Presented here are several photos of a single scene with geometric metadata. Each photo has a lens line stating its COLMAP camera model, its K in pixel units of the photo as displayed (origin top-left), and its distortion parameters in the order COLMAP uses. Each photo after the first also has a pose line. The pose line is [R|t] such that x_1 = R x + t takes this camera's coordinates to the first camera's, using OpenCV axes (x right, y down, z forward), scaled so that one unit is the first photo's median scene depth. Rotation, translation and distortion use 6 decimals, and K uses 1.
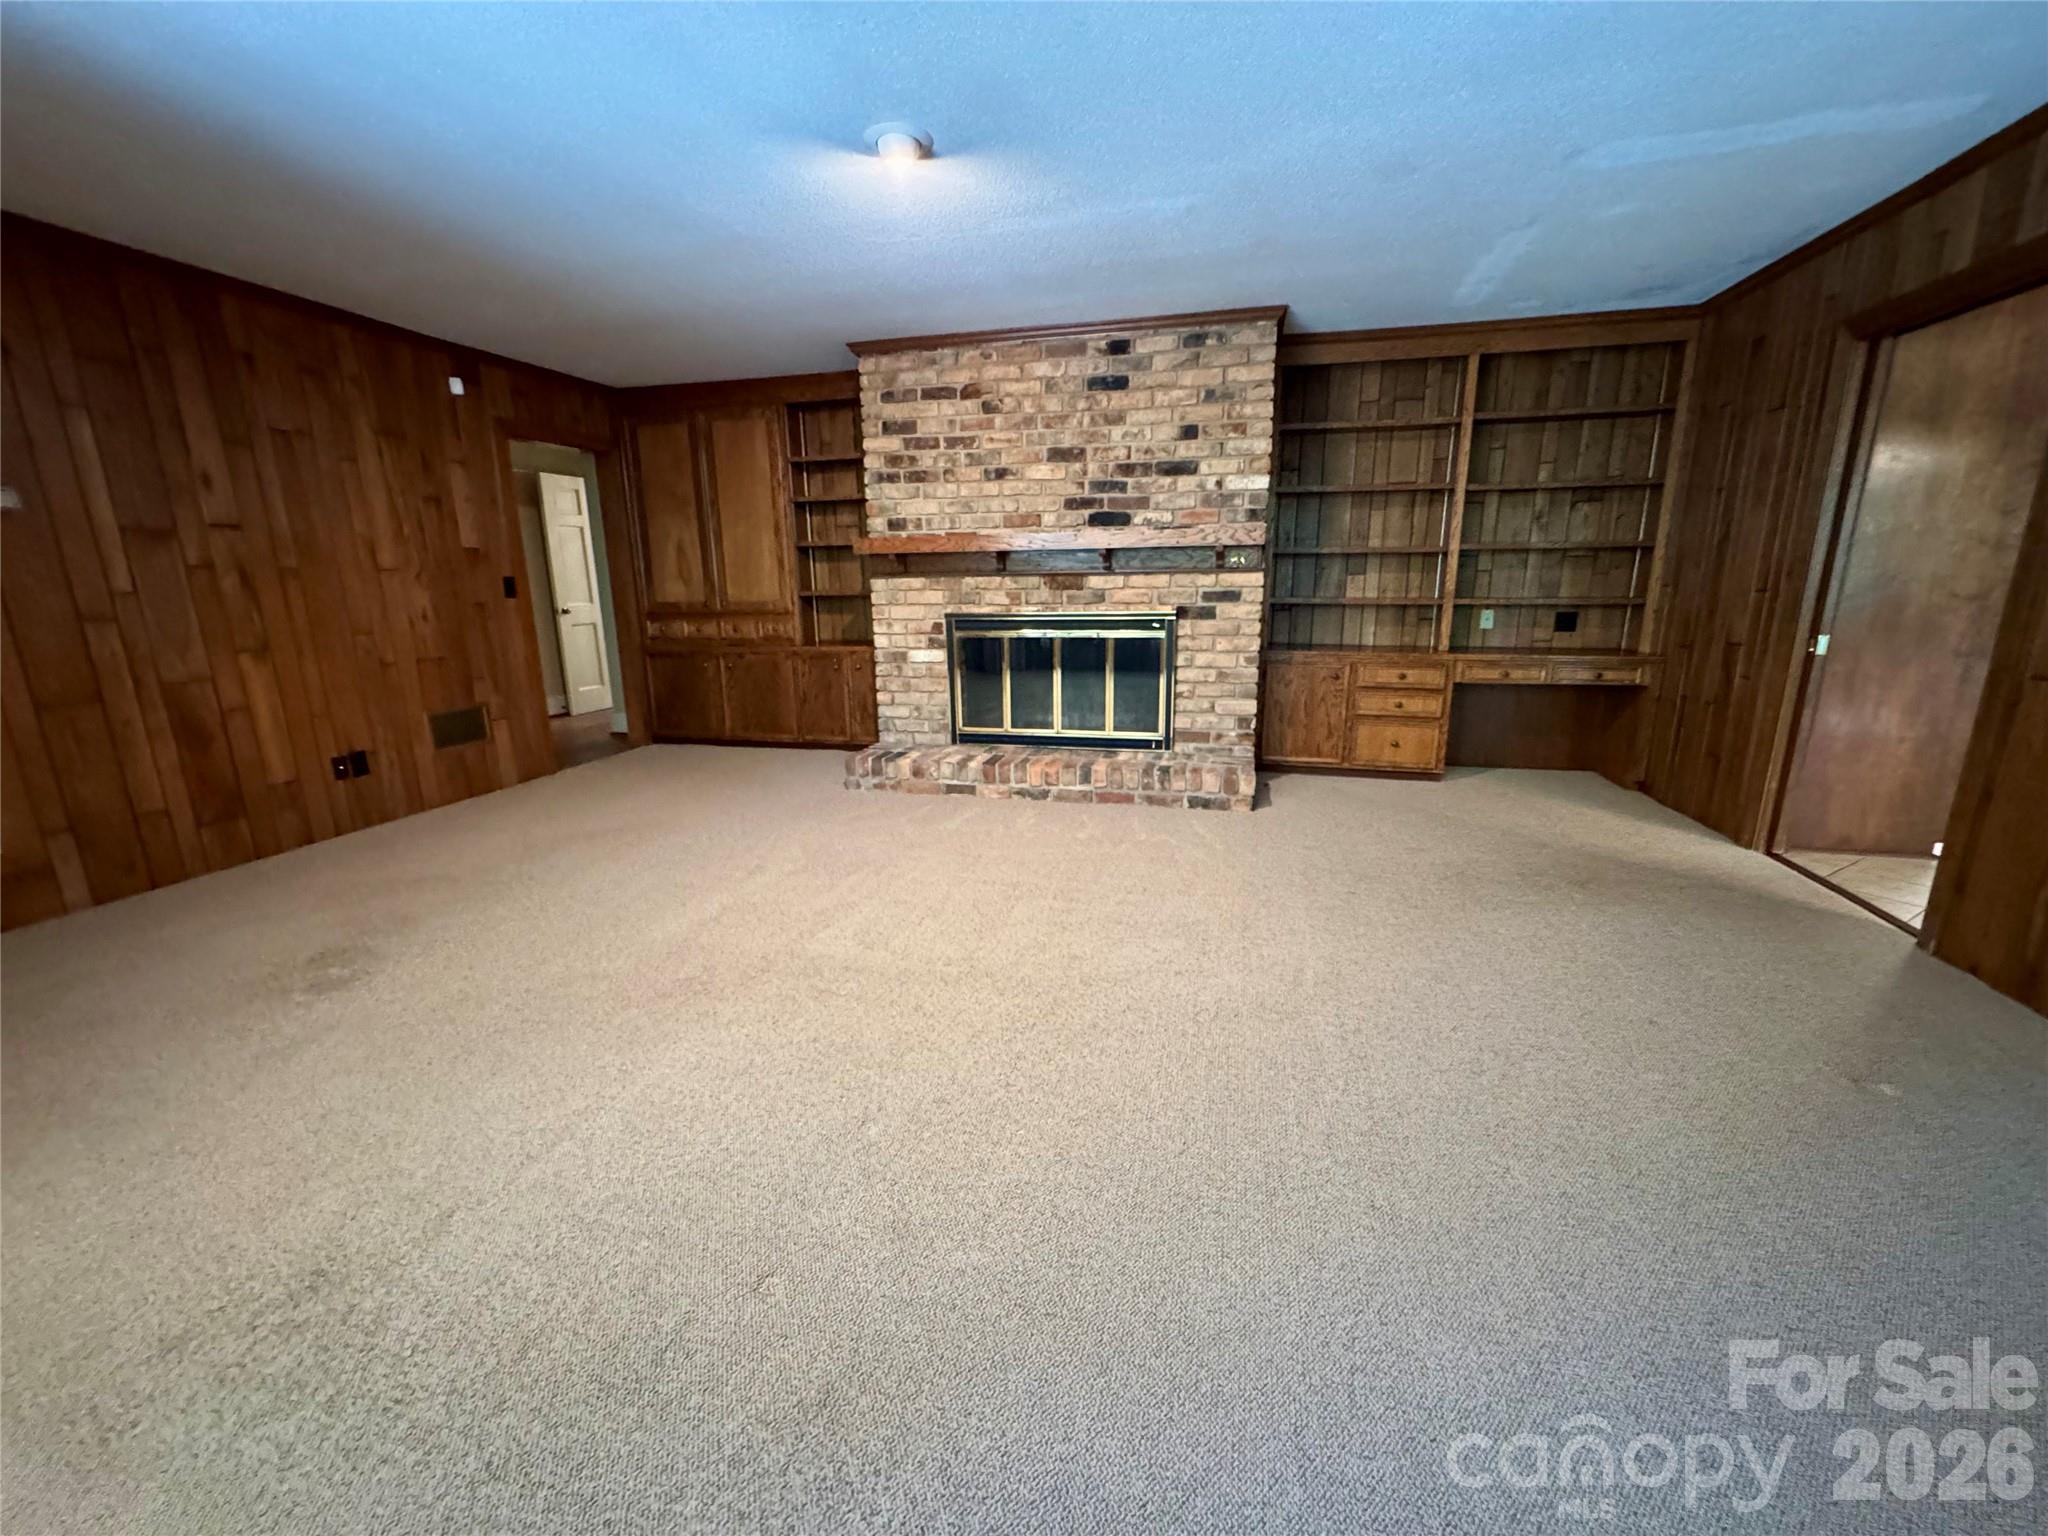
lens RADIAL K [[817.6, 0, 1021.0], [0, 817.6, 770.6], [0, 0, 1]] dist [-0.002810, 0.000135]
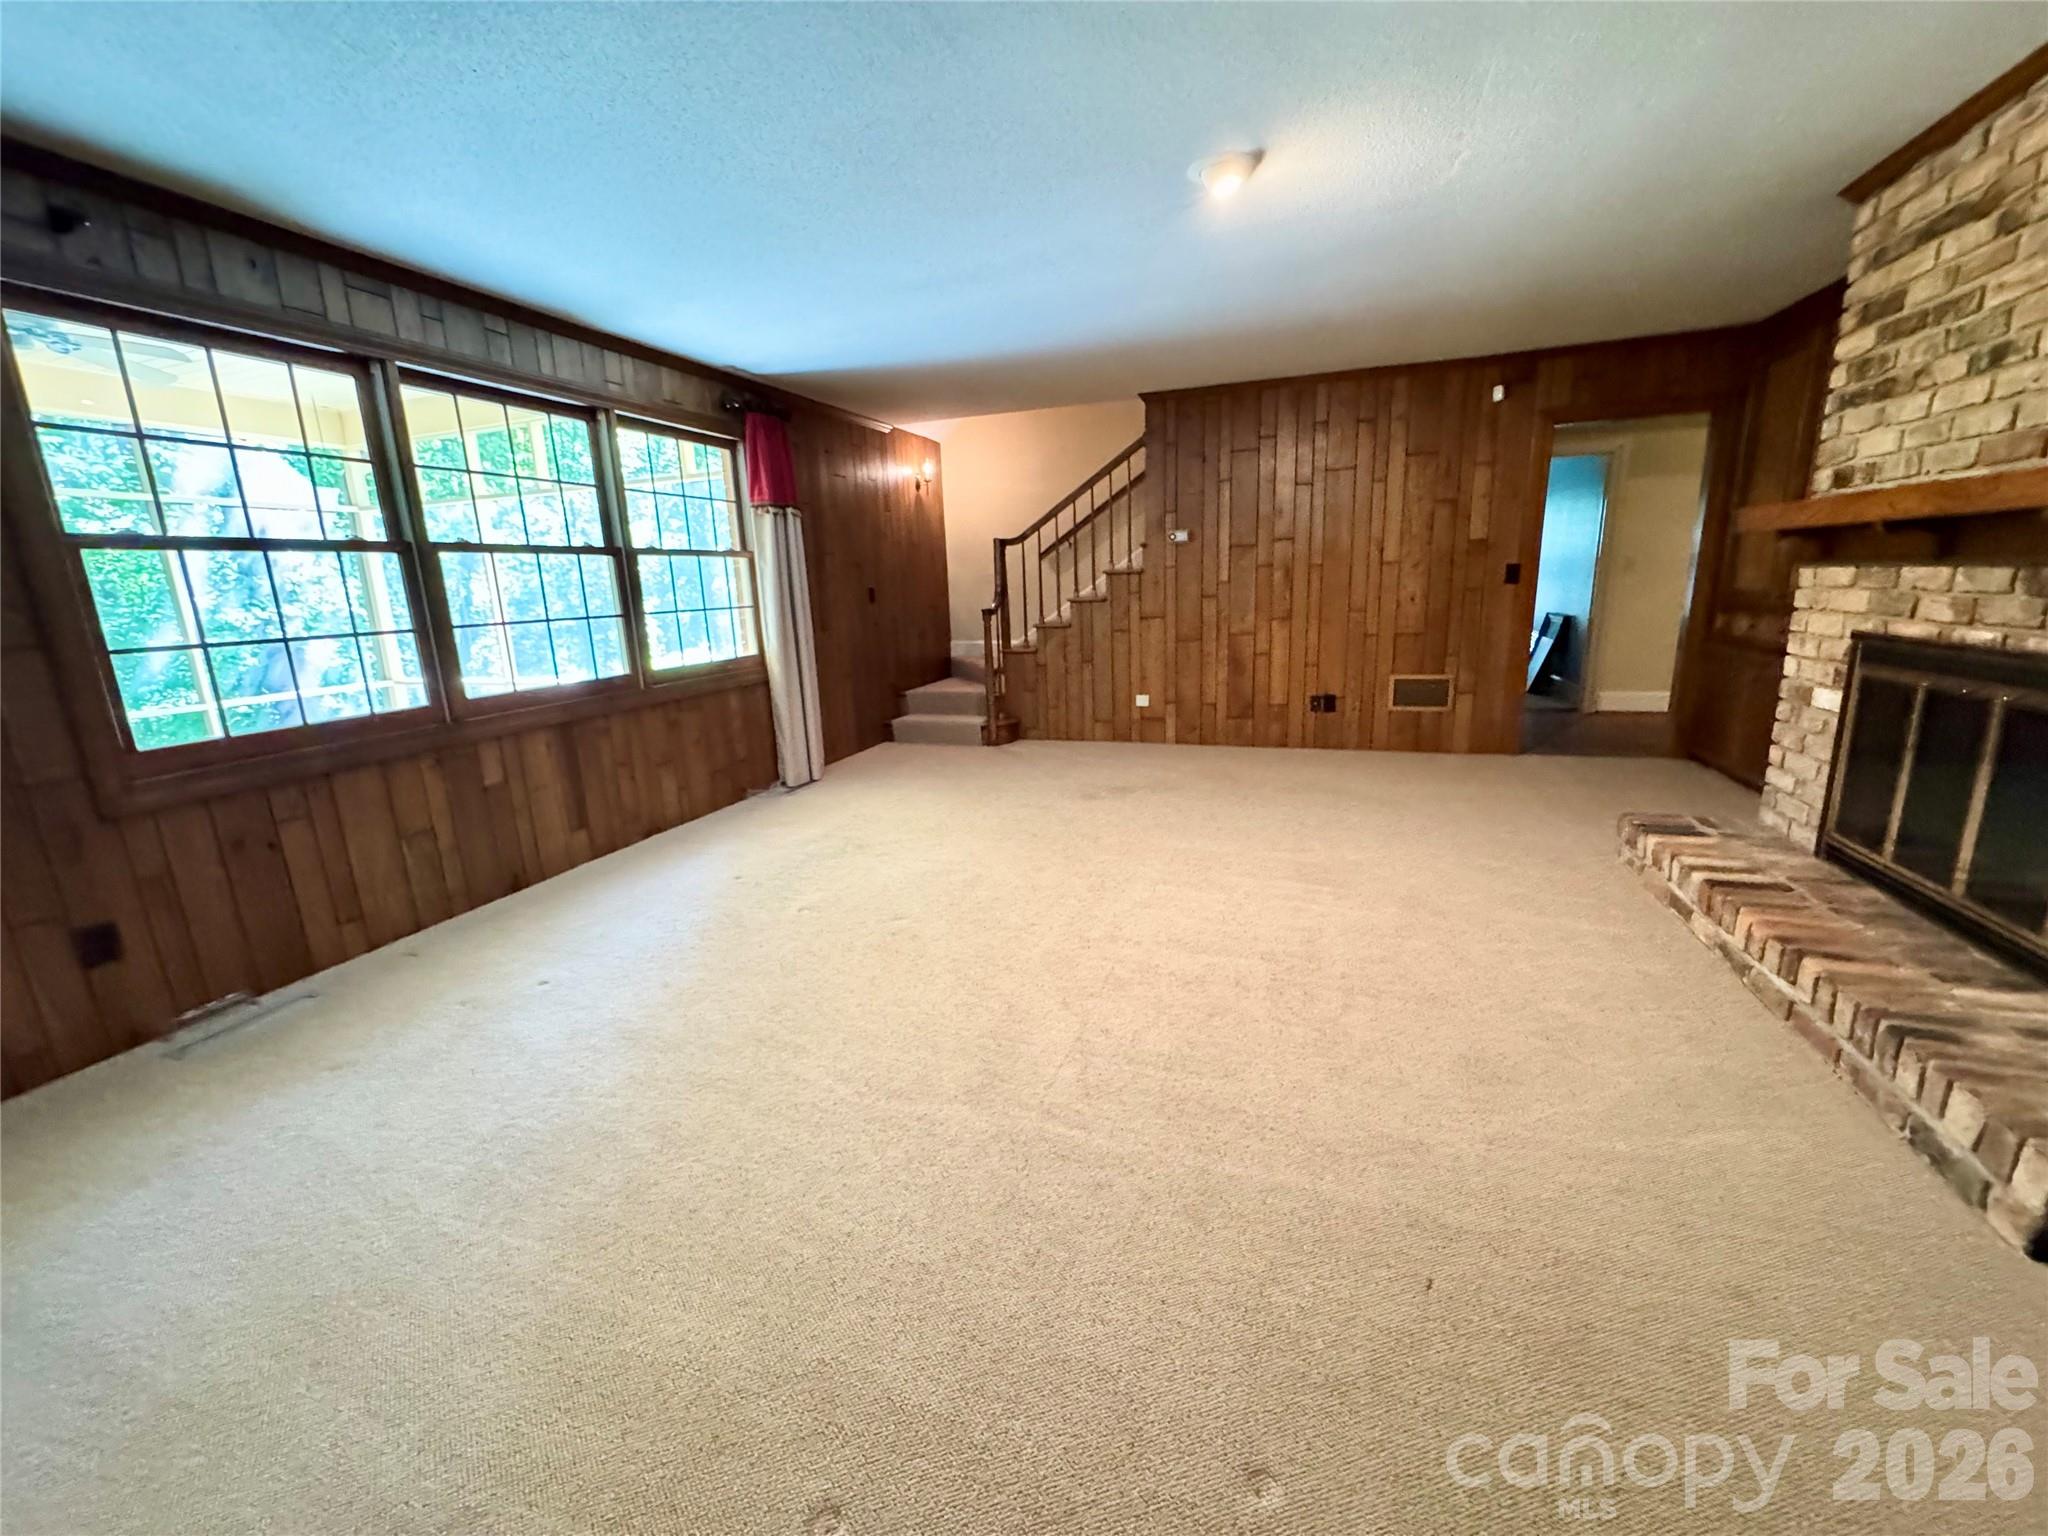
lens RADIAL K [[817.6, 0, 1021.0], [0, 817.6, 770.6], [0, 0, 1]] dist [-0.002810, 0.000135]
pose [[-0.086277, 0.244348, -0.965842, 0.563306], [-0.192217, 0.947159, 0.256792, -0.143806], [0.977552, 0.207807, -0.034751, 0.507057]]
